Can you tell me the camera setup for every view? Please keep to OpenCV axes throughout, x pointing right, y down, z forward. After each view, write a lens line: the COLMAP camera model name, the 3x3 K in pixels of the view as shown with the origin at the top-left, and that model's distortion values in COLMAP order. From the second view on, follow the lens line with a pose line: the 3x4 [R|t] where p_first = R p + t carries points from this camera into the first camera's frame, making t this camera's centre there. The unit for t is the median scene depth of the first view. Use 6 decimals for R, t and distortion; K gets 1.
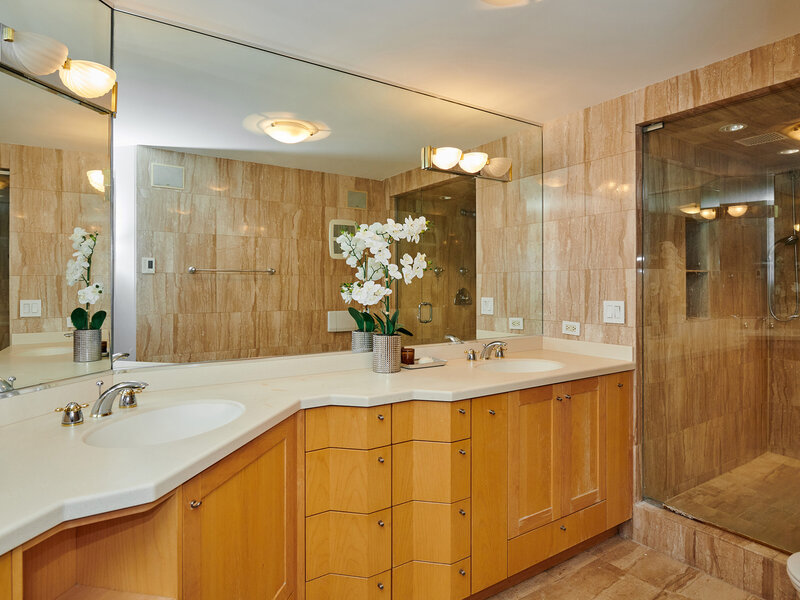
lens RADIAL K [[492.2, 0, 401.9], [0, 492.2, 290.8], [0, 0, 1]] dist [0.026398, -0.017526]
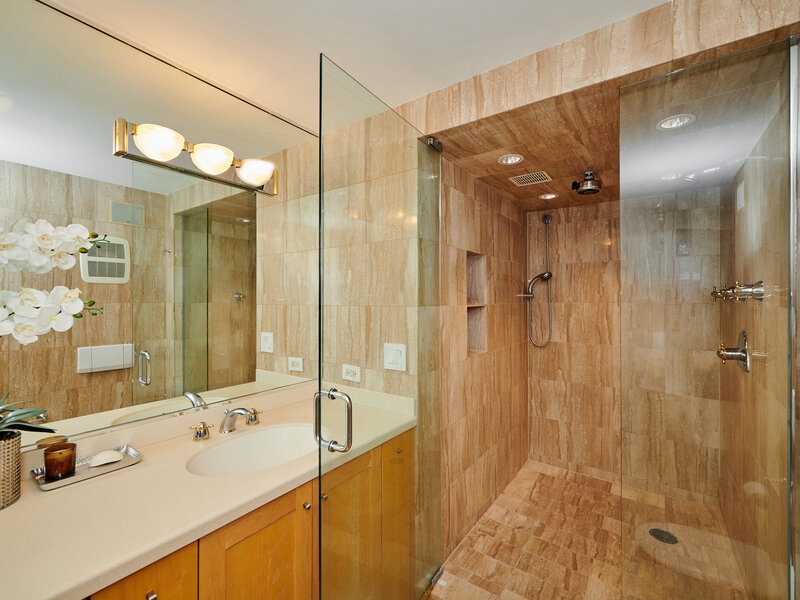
lens RADIAL K [[358.3, 0, 400.0], [0, 358.3, 300.0], [0, 0, 1]] dist [0.000175, 0.000033]
pose [[0.939899, 0.002436, 0.341445, 0.213030], [0.000031, 0.999974, -0.007218, -0.047512], [-0.341453, 0.006795, 0.939874, 0.392122]]
